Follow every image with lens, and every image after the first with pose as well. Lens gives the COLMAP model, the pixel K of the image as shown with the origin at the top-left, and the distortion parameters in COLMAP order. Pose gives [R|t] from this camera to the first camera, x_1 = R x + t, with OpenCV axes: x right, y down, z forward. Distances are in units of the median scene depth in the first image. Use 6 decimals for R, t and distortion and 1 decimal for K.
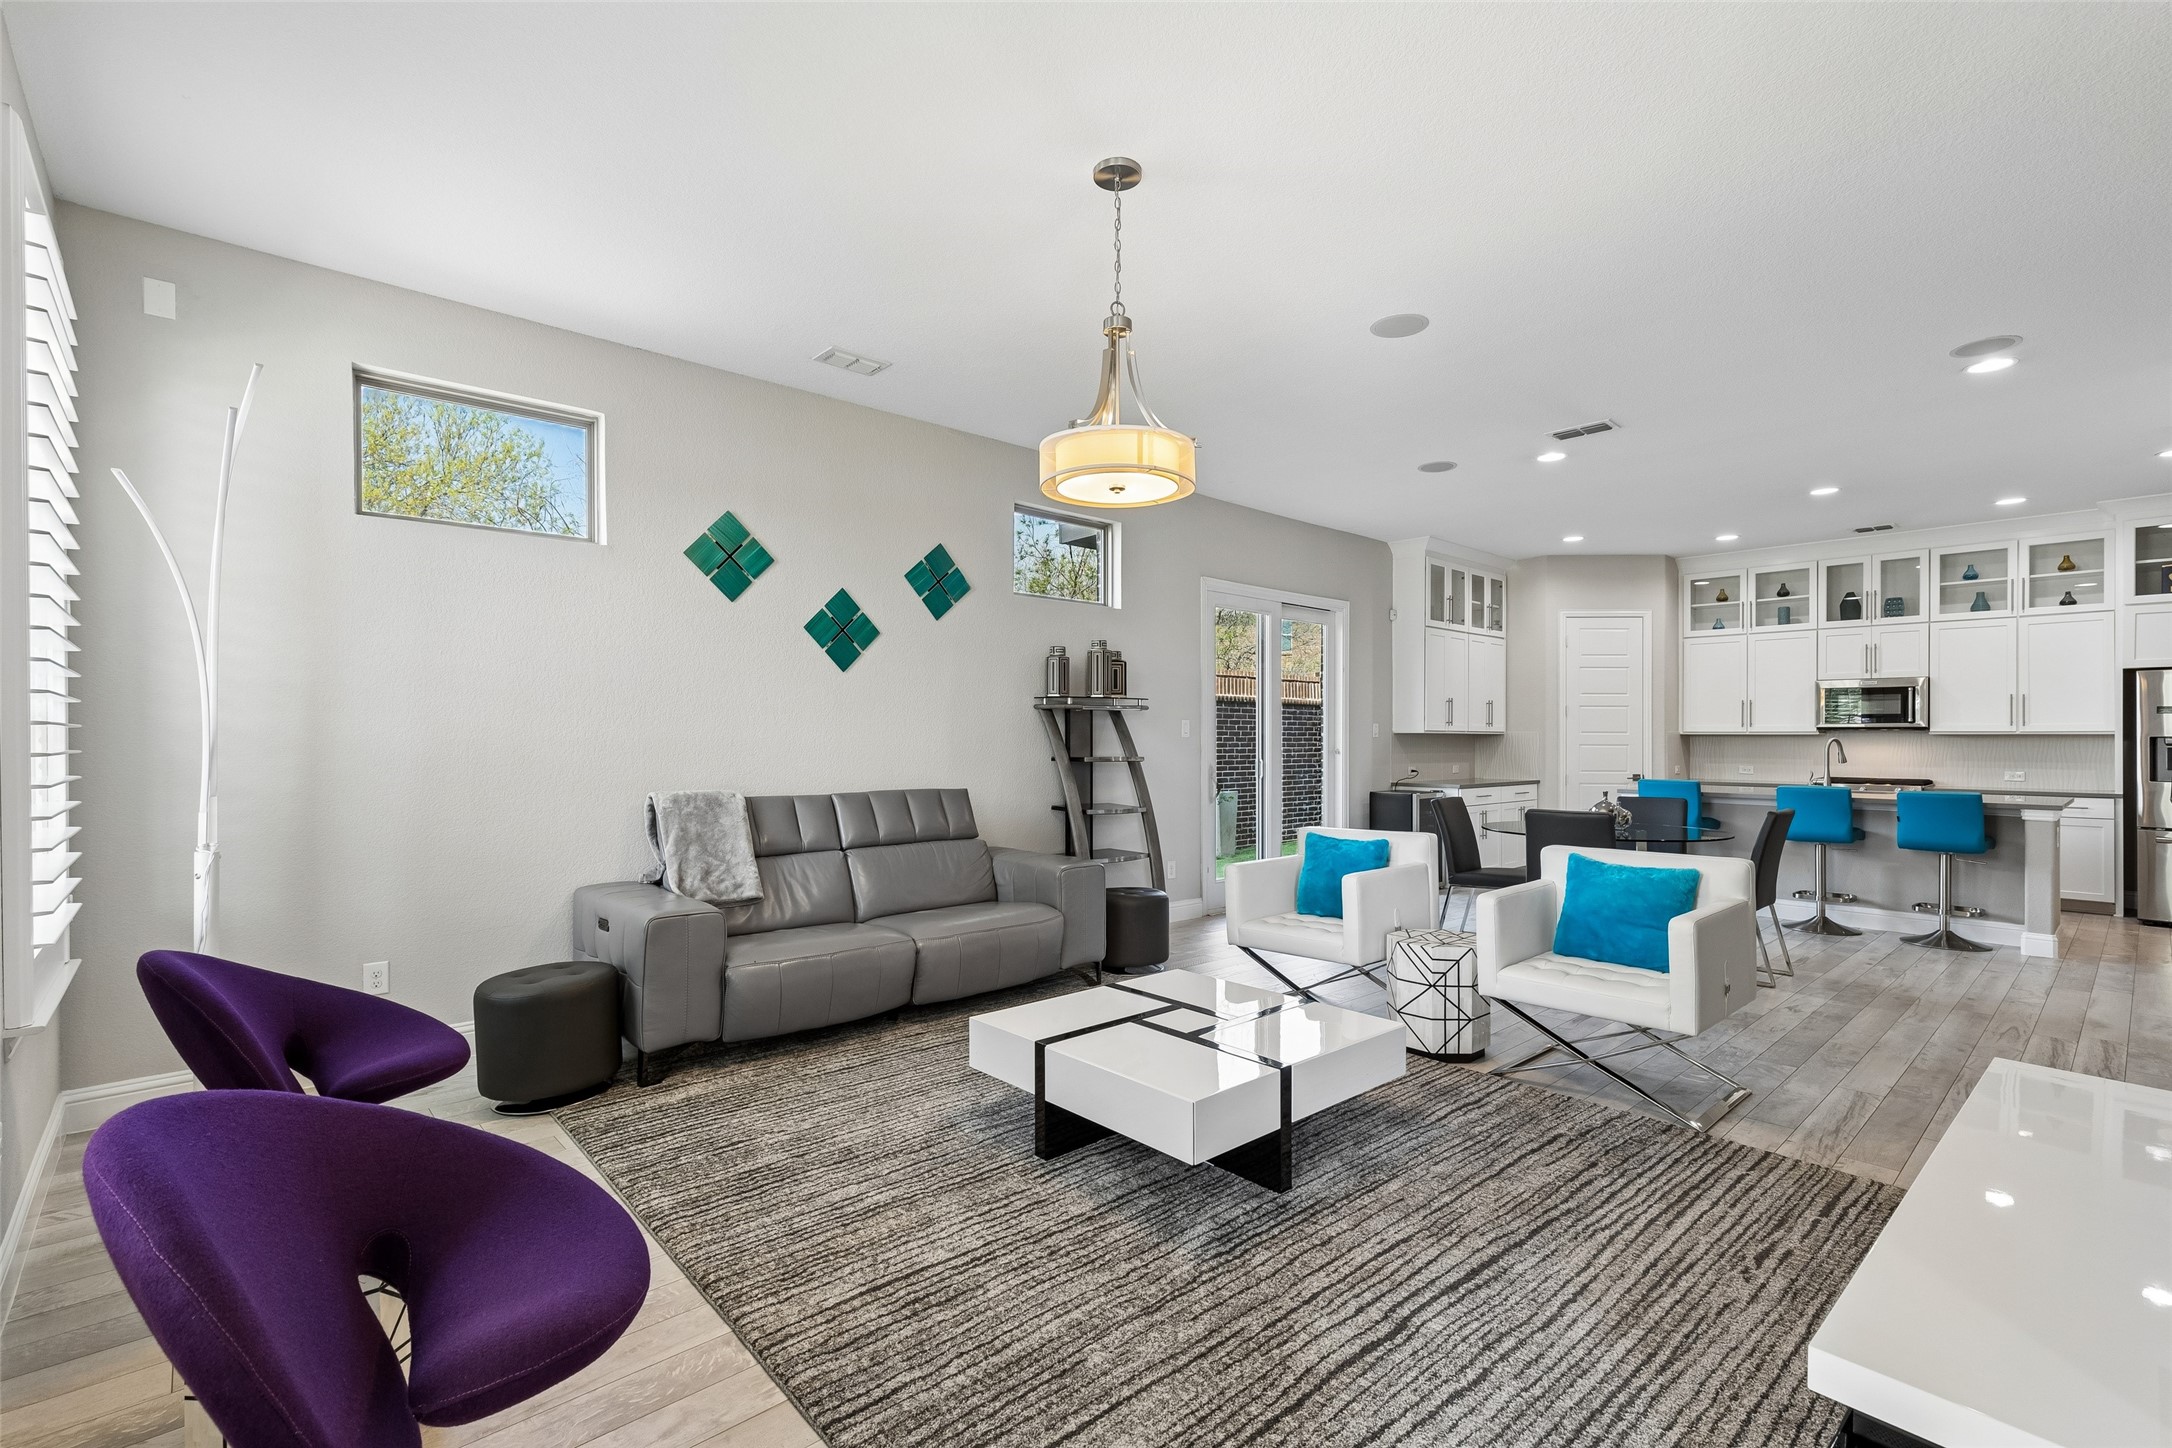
lens RADIAL K [[966.3, 0, 1097.8], [0, 966.3, 733.5], [0, 0, 1]] dist [-0.000794, -0.000106]
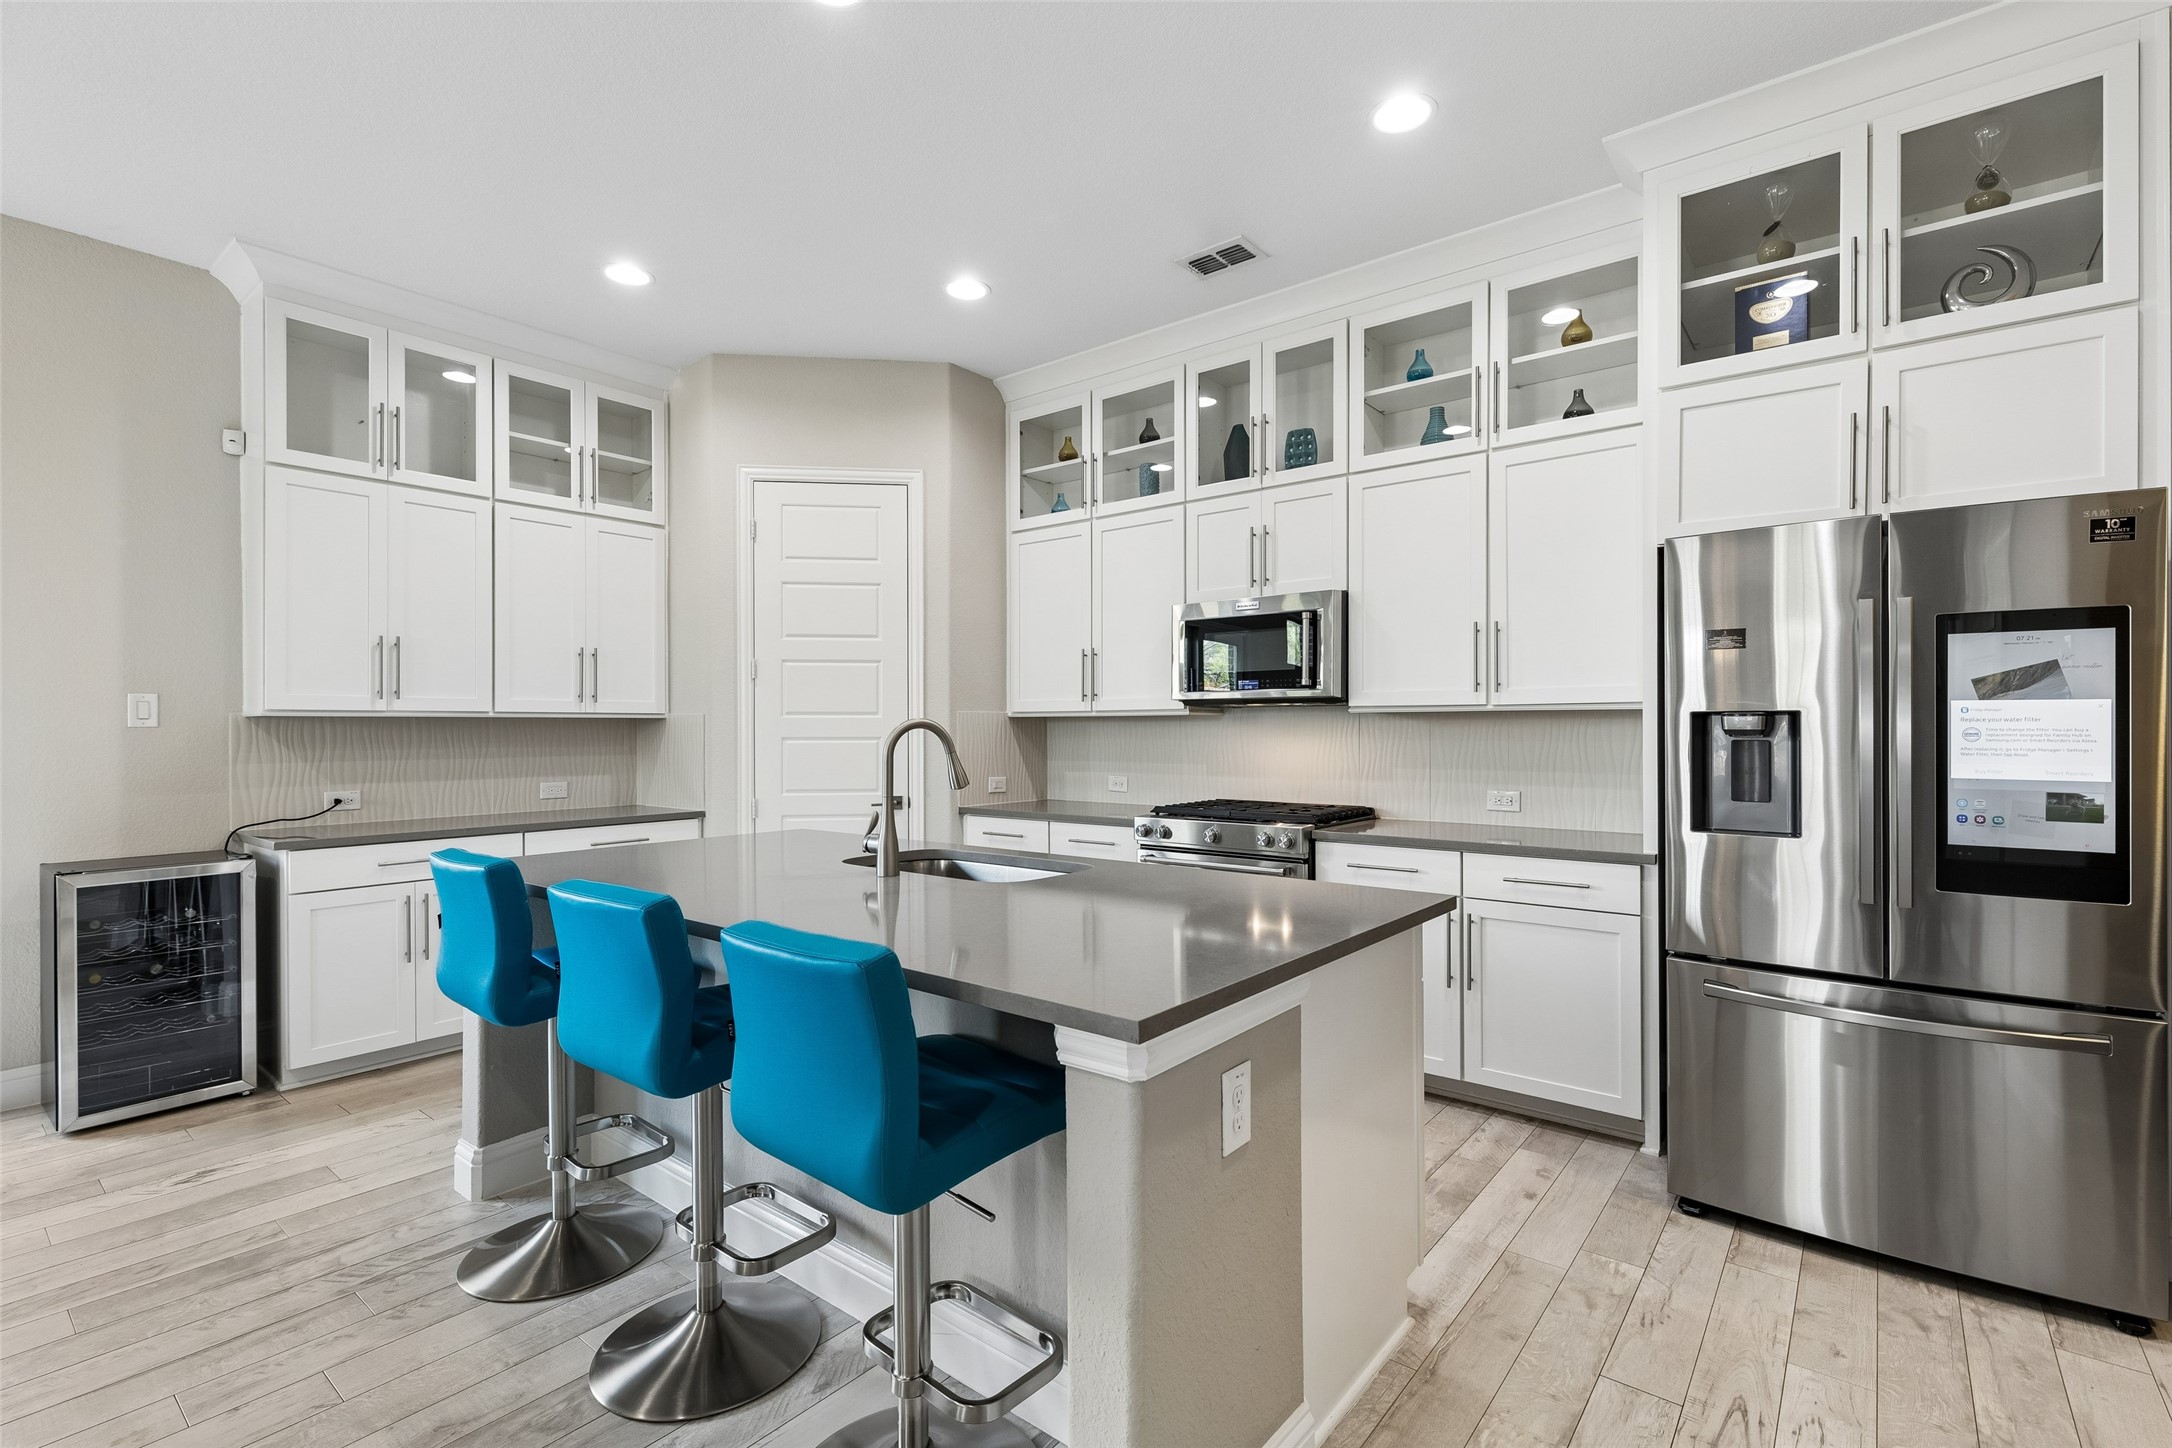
lens RADIAL K [[977.2, 0, 1097.3], [0, 977.2, 728.1], [0, 0, 1]] dist [0.000842, -0.000259]
pose [[0.988302, -0.006985, 0.152351, 0.678491], [0.005958, 0.999956, 0.007192, 0.004600], [-0.152395, -0.006200, 0.988300, 0.556906]]
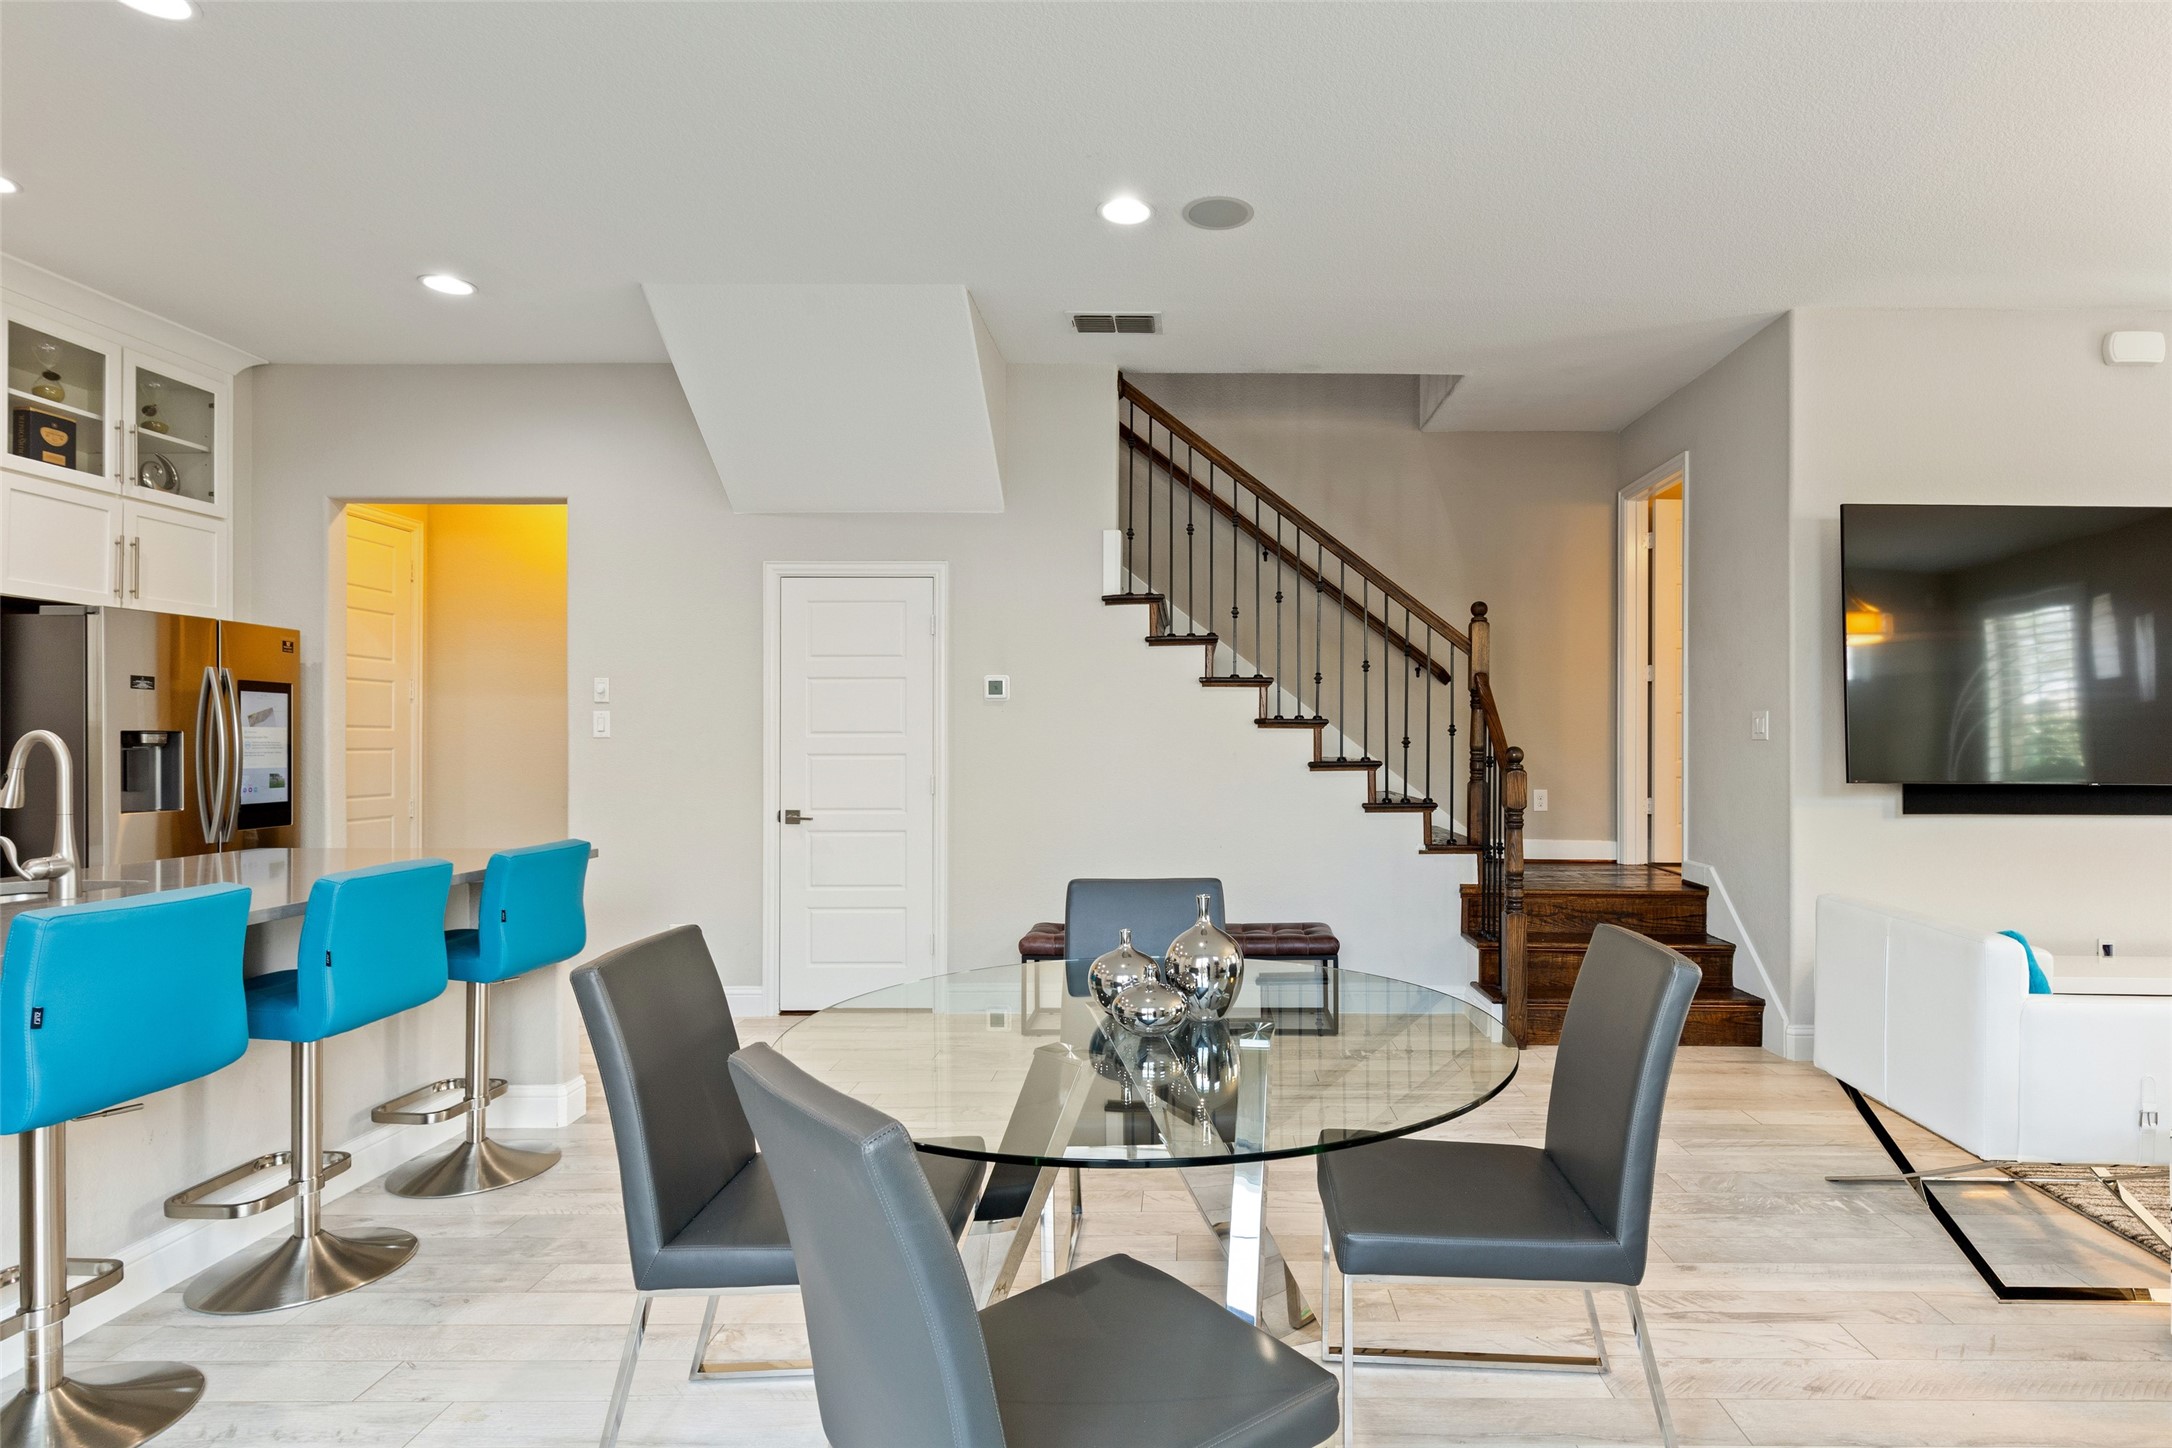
lens RADIAL K [[1122.1, 0, 1203.8], [0, 1122.1, 737.5], [0, 0, 1]] dist [-0.001203, 0.000457]
pose [[-0.739073, -0.005314, 0.673604, 0.183693], [-0.008914, 0.999958, -0.001892, 0.002422], [-0.673566, -0.007403, -0.739090, 0.892040]]
